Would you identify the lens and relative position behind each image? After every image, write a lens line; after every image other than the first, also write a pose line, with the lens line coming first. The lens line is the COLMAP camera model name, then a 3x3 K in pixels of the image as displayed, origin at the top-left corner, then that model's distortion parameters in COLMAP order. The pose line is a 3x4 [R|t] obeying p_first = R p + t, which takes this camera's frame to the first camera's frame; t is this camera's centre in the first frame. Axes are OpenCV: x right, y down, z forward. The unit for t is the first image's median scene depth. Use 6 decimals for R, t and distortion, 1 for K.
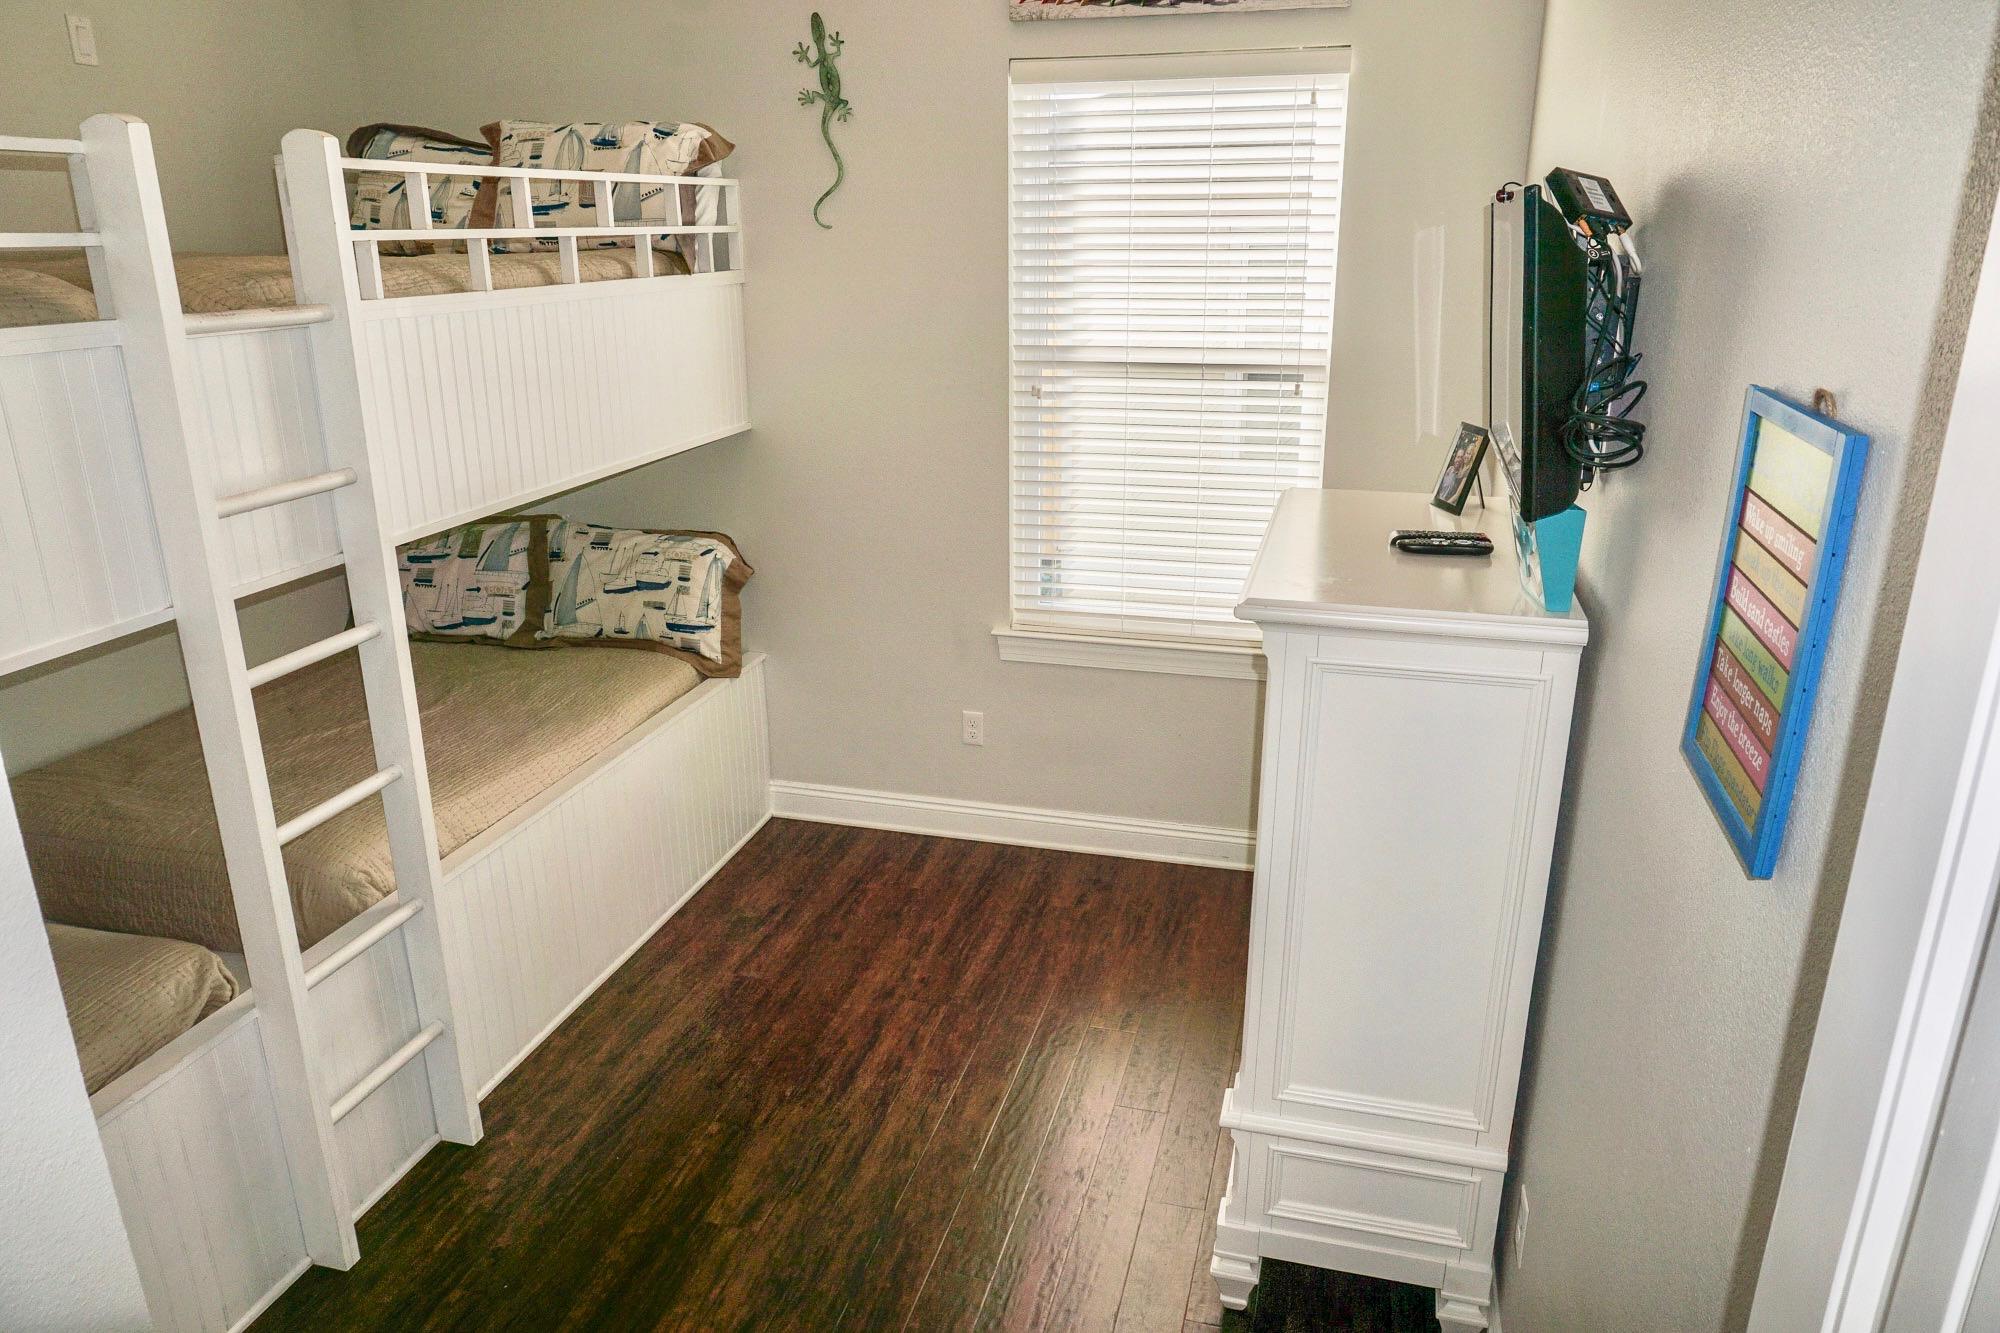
lens RADIAL K [[1332.7, 0, 998.2], [0, 1332.7, 679.0], [0, 0, 1]] dist [-0.045731, 0.032165]
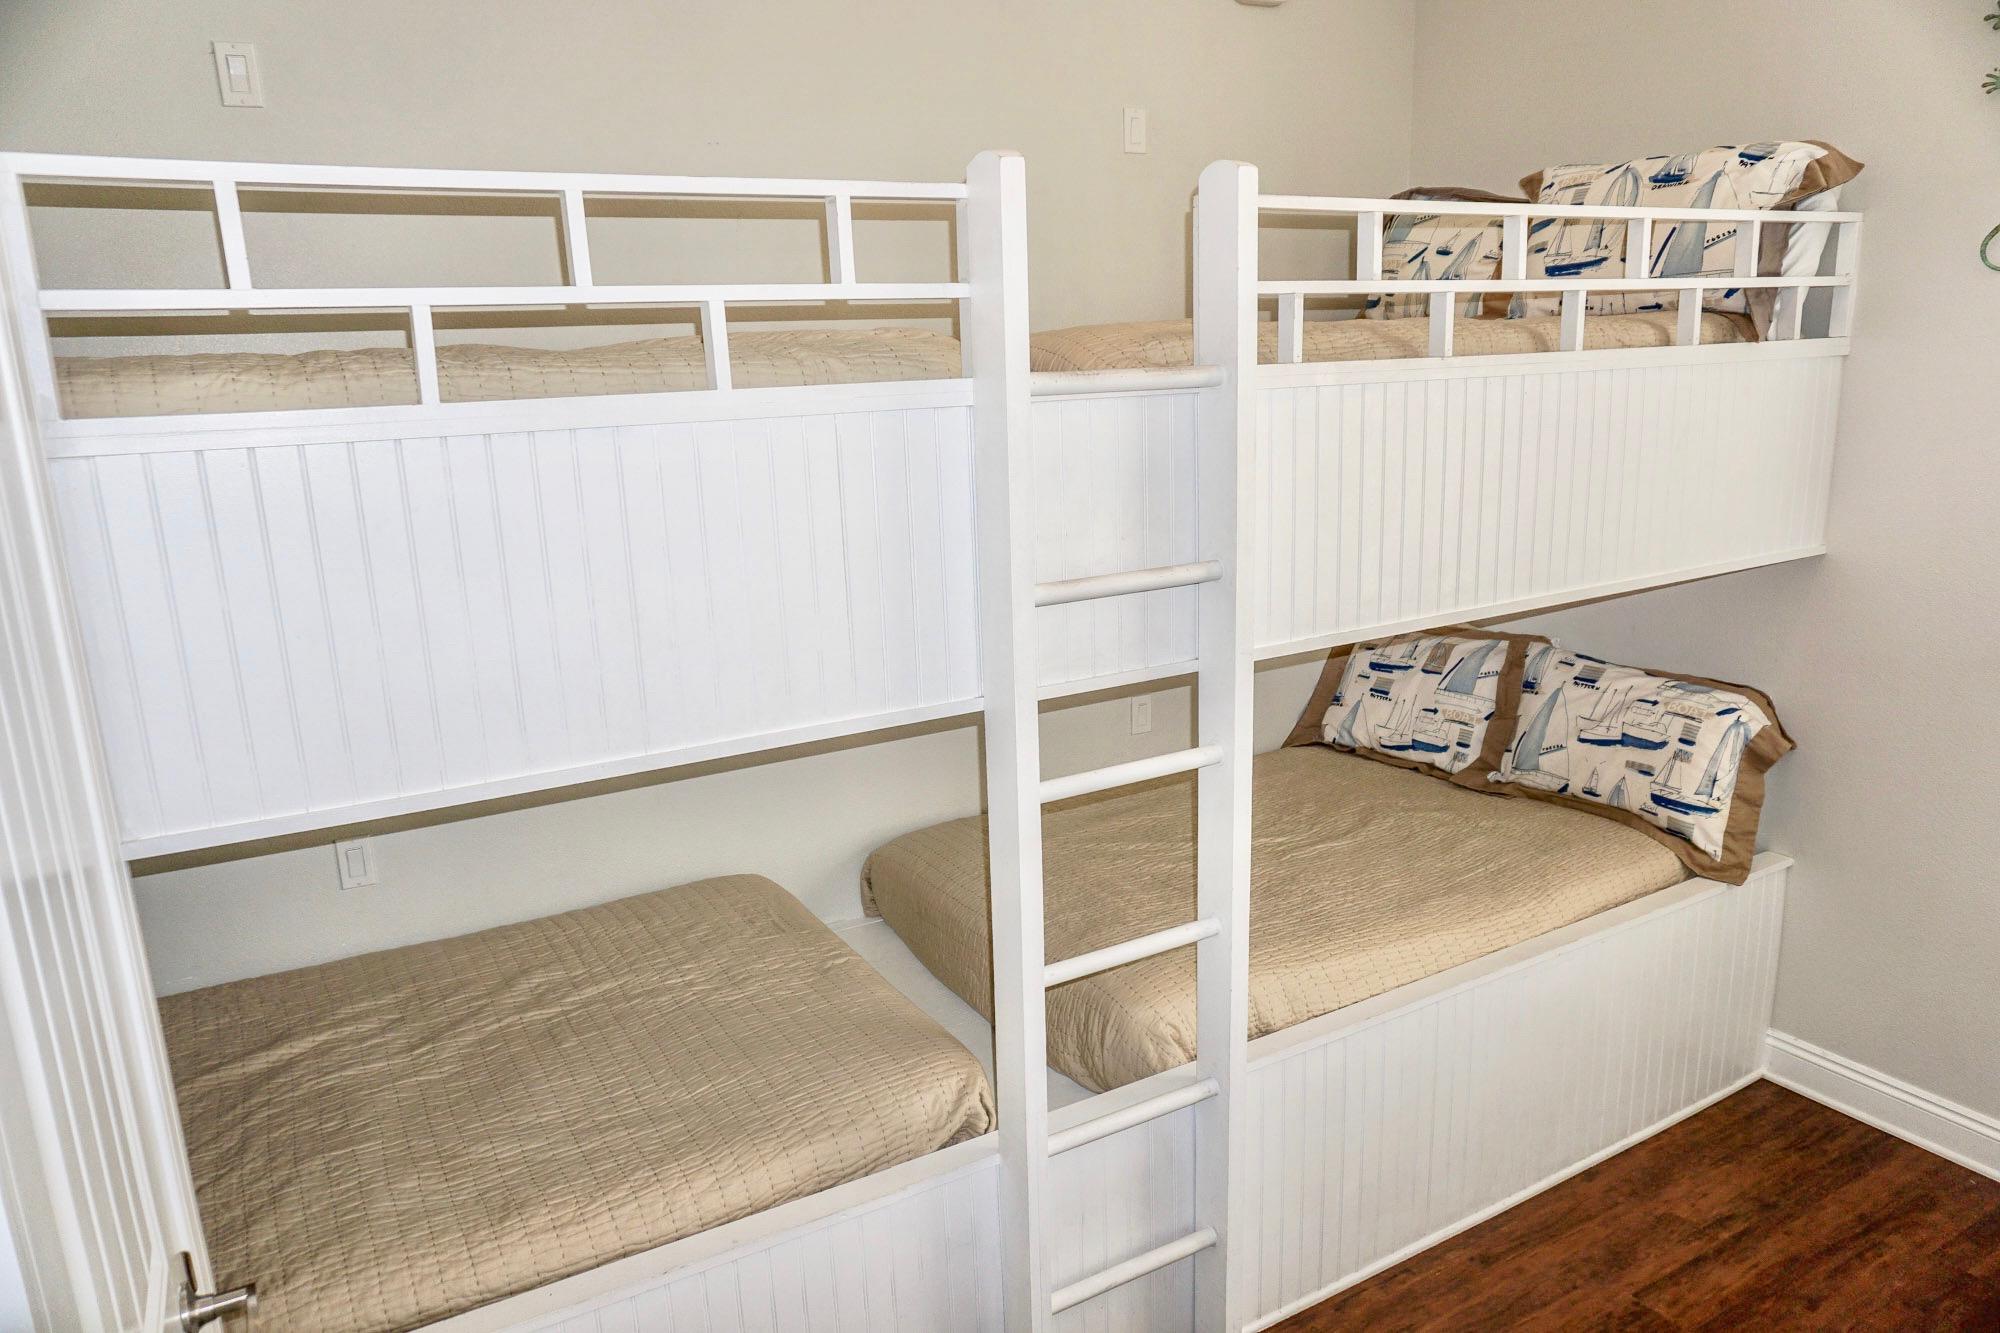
lens RADIAL K [[1329.2, 0, 994.7], [0, 1329.2, 683.4], [0, 0, 1]] dist [-0.053127, 0.039137]
pose [[0.705317, 0.142540, -0.694413, 0.001366], [-0.191700, 0.981430, 0.006745, -0.038856], [0.682480, 0.128362, 0.719545, 0.194063]]
